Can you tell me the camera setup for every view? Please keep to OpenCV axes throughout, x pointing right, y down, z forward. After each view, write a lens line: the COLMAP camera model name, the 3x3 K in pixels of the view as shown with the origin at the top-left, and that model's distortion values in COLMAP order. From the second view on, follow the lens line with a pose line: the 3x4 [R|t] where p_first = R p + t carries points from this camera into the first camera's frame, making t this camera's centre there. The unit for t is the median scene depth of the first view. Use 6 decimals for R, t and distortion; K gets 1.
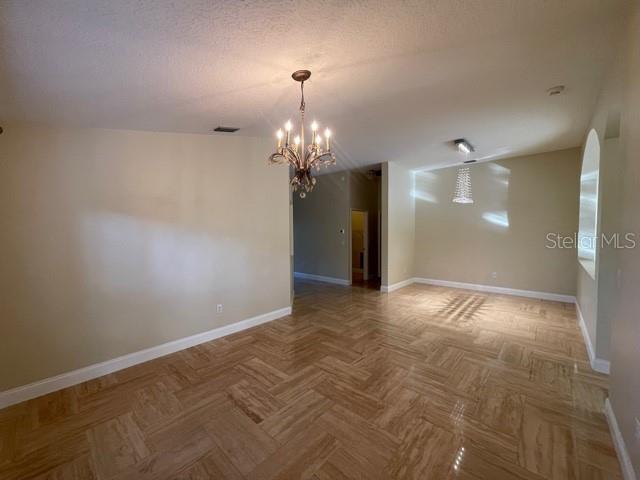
lens RADIAL K [[257.2, 0, 320.0], [0, 257.2, 240.0], [0, 0, 1]] dist [-0.000694, 0.000094]
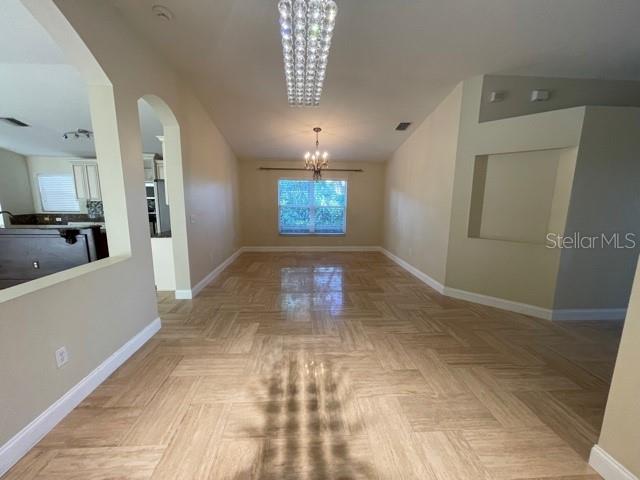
lens RADIAL K [[258.0, 0, 318.2], [0, 258.0, 240.8], [0, 0, 1]] dist [-0.002574, -0.000074]
pose [[-0.698494, 0.116704, -0.706035, 0.867462], [-0.033391, 0.980223, 0.195060, -0.053176], [0.714836, 0.159824, -0.680783, 1.409804]]
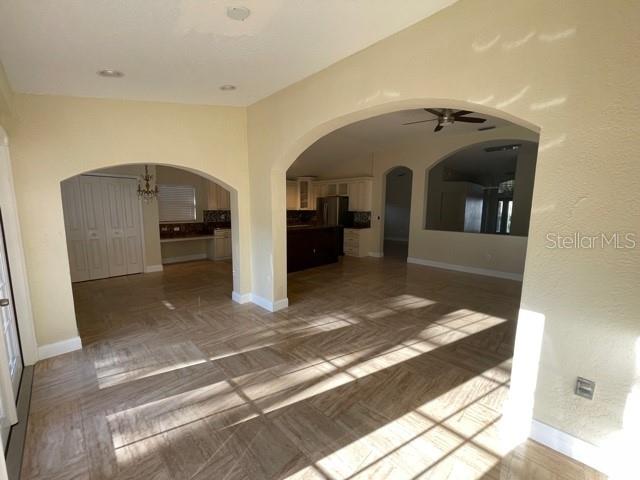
lens RADIAL K [[258.0, 0, 318.2], [0, 258.0, 240.8], [0, 0, 1]] dist [-0.002574, -0.000074]
pose [[-0.039849, 0.134446, -0.990119, 2.391670], [-0.048324, 0.989488, 0.136305, -0.007479], [0.998036, 0.053278, -0.032933, 0.106469]]
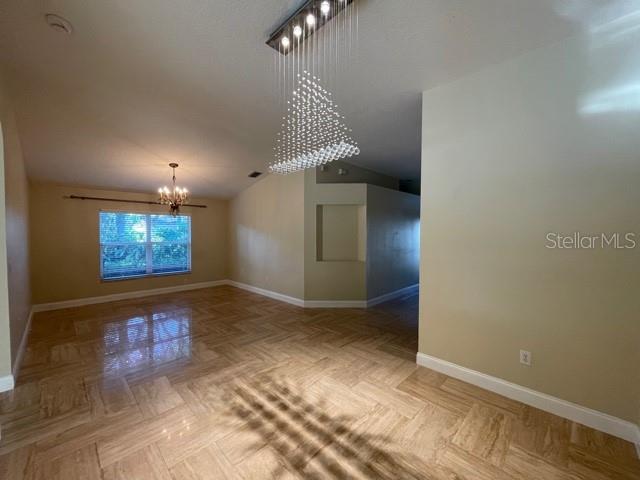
lens RADIAL K [[258.0, 0, 318.2], [0, 258.0, 240.8], [0, 0, 1]] dist [-0.002574, -0.000074]
pose [[-0.042276, 0.037804, -0.998390, 1.114841], [-0.042413, 0.998315, 0.039597, -0.057671], [0.998205, 0.044018, -0.040602, 1.223345]]
